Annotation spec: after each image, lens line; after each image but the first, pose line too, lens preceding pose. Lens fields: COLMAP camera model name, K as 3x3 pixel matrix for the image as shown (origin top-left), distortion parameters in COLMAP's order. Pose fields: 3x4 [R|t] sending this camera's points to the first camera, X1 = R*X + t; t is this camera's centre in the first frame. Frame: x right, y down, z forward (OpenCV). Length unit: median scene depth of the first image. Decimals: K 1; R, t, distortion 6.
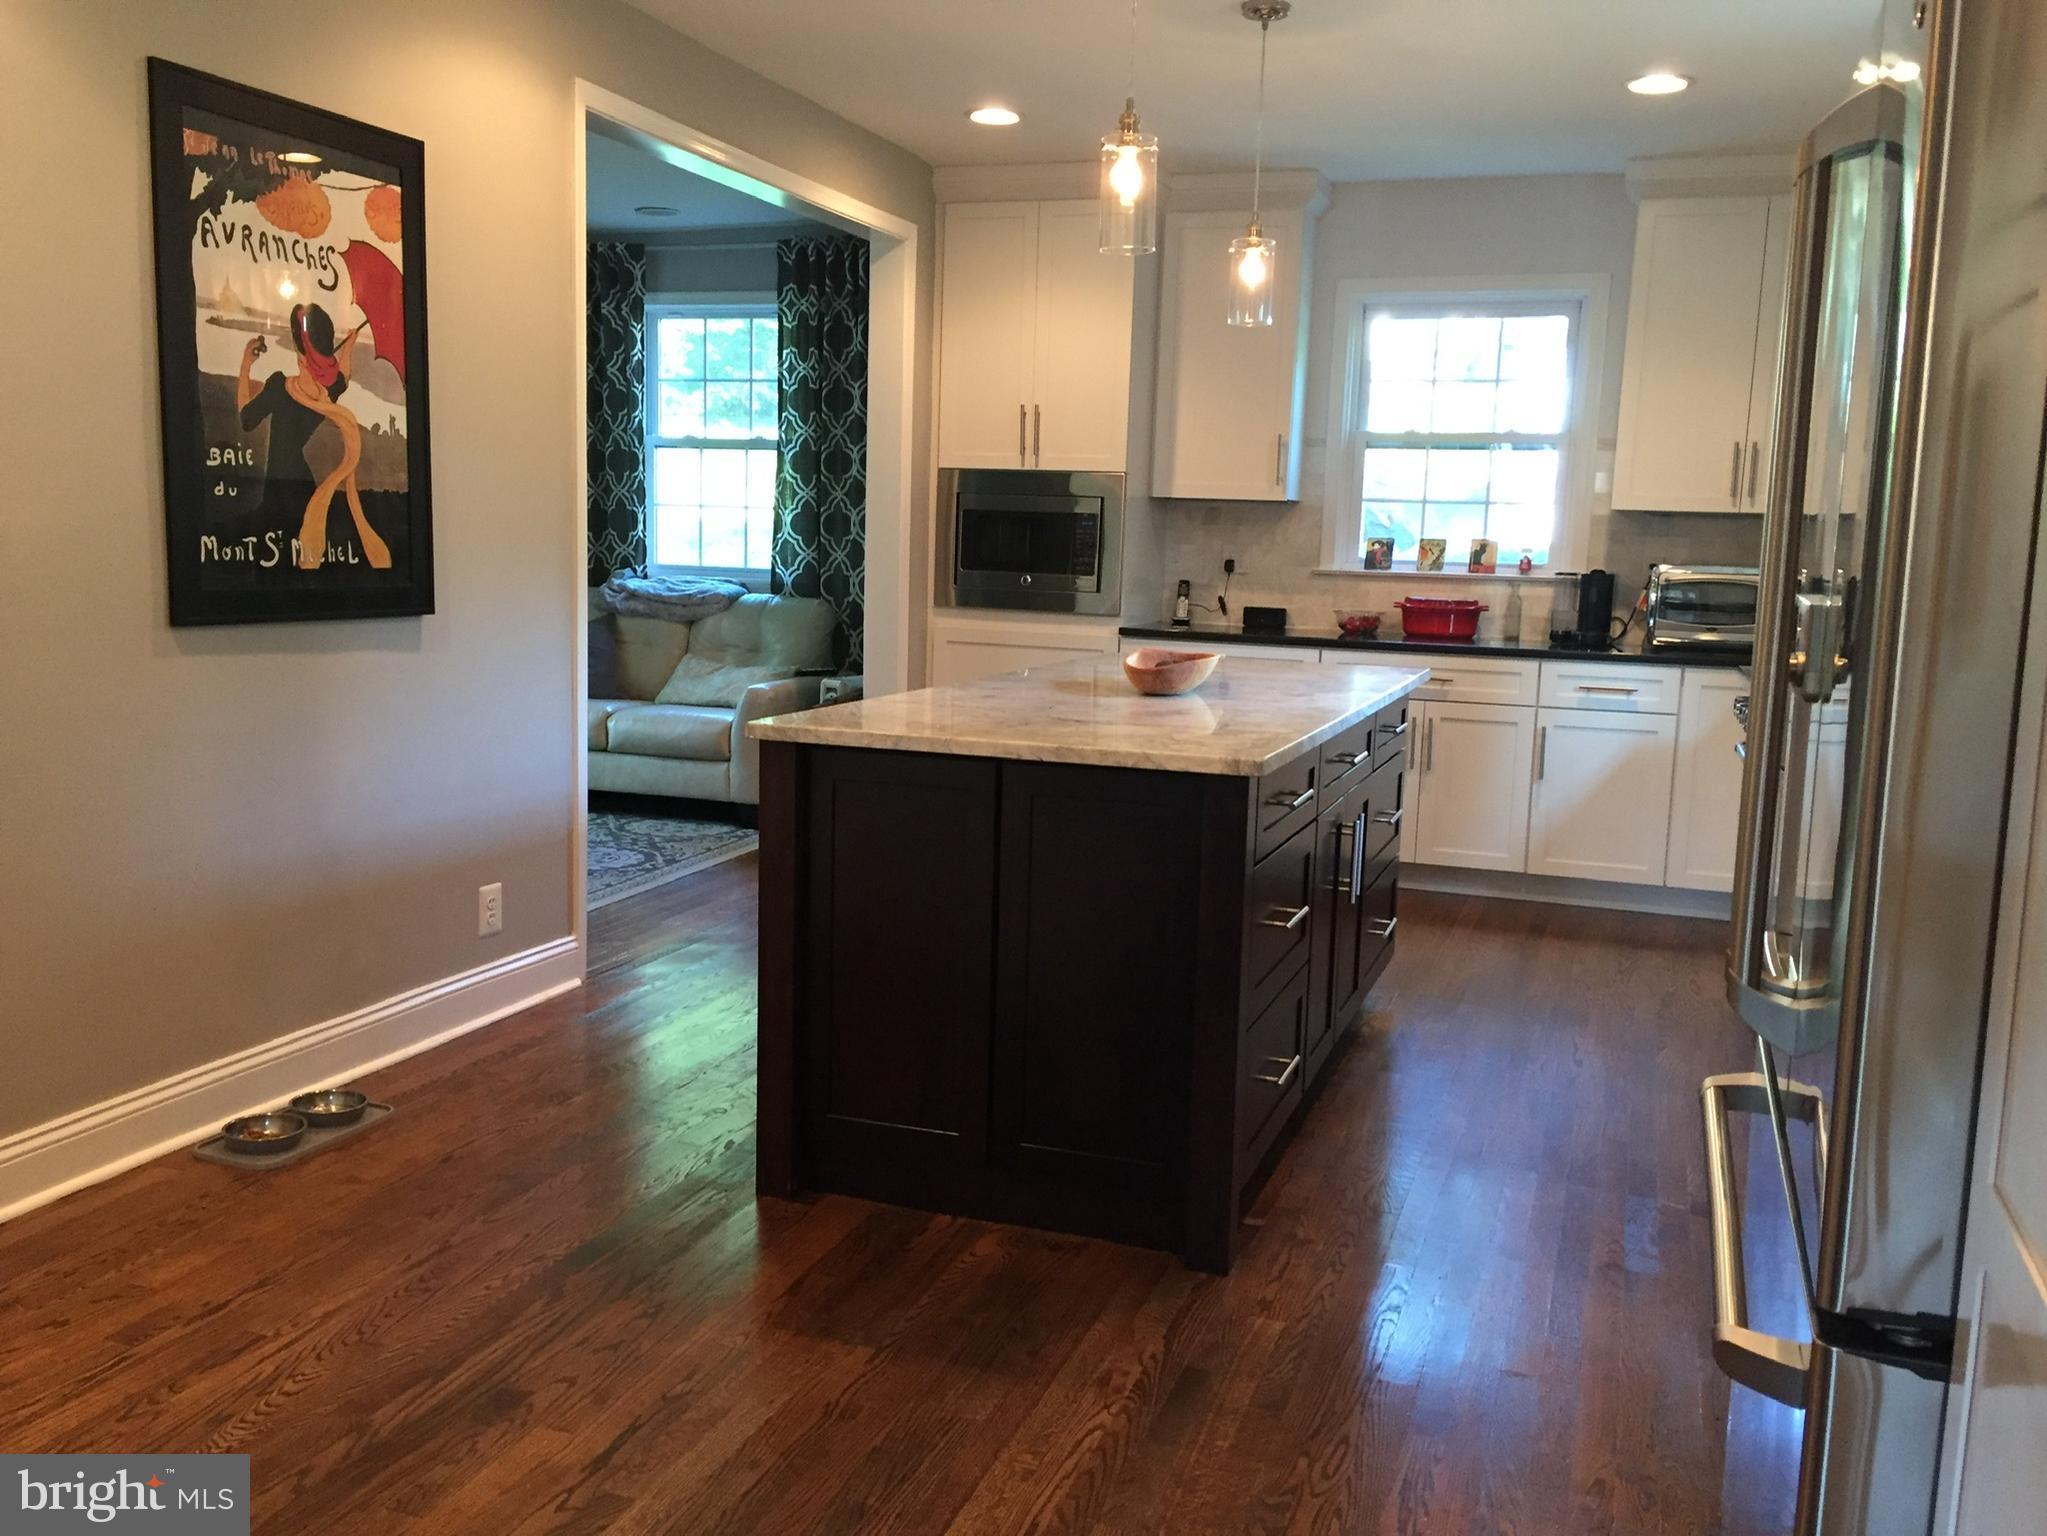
lens RADIAL K [[1760.9, 0, 1023.1], [0, 1760.9, 768.9], [0, 0, 1]] dist [0.074171, -0.103103]
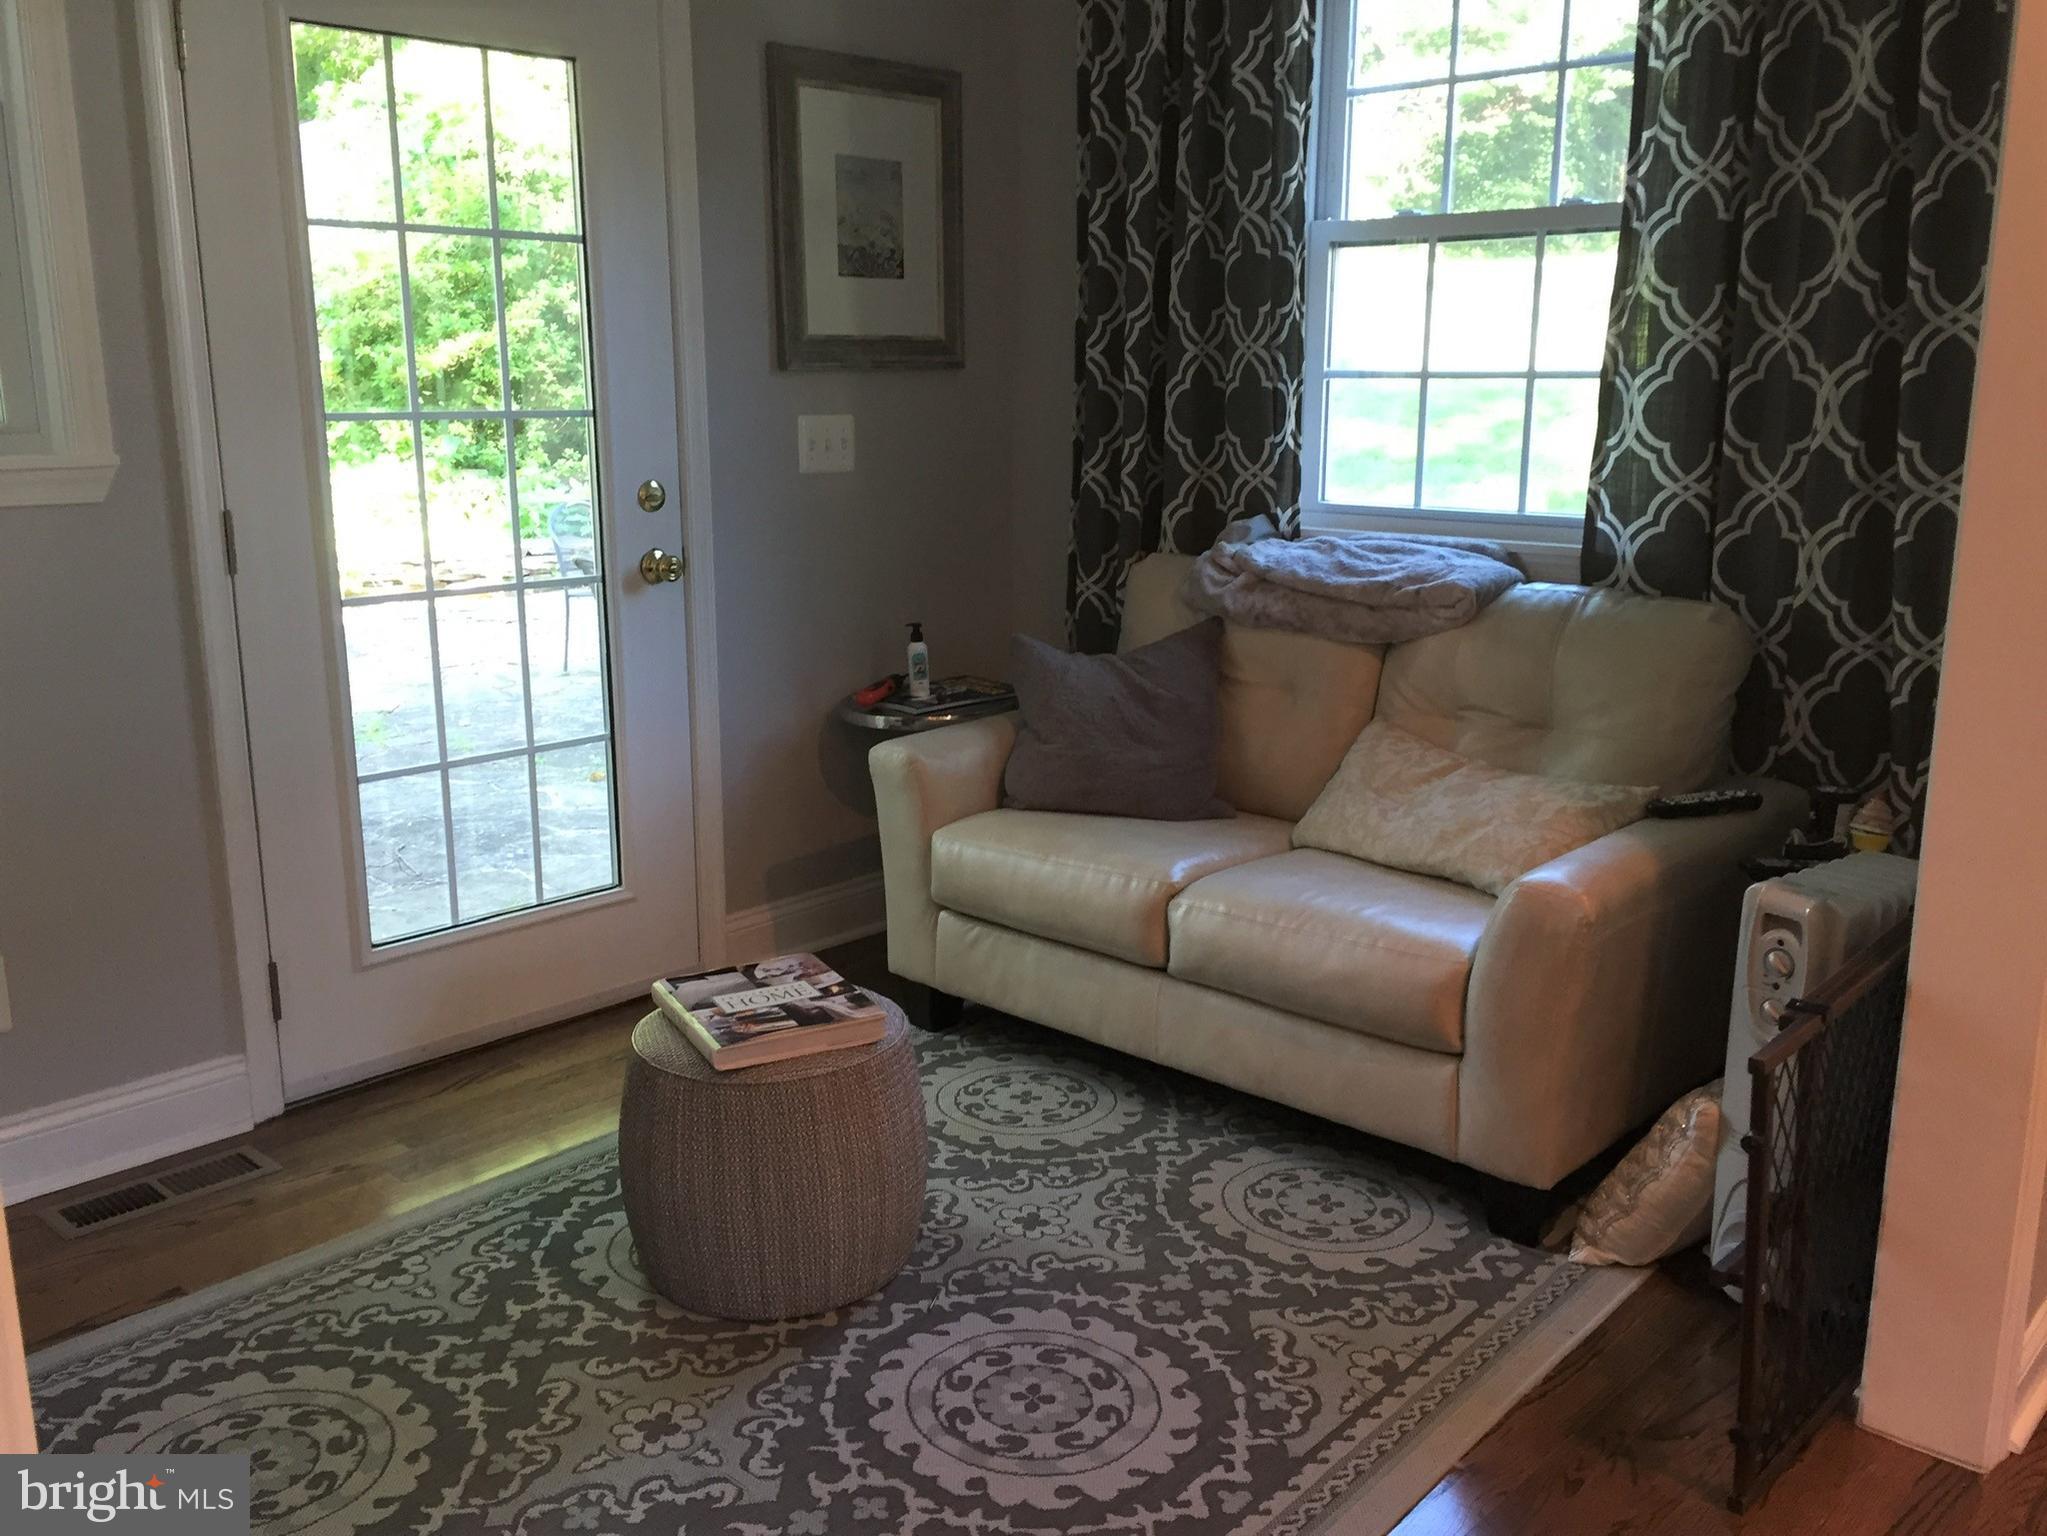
lens RADIAL K [[1760.9, 0, 1021.8], [0, 1760.9, 767.3], [0, 0, 1]] dist [0.074171, -0.103103]
pose [[0.918414, 0.058669, -0.391246, -0.097738], [-0.028506, 0.996186, 0.082466, -0.086411], [0.394592, -0.064585, 0.916584, 0.559854]]
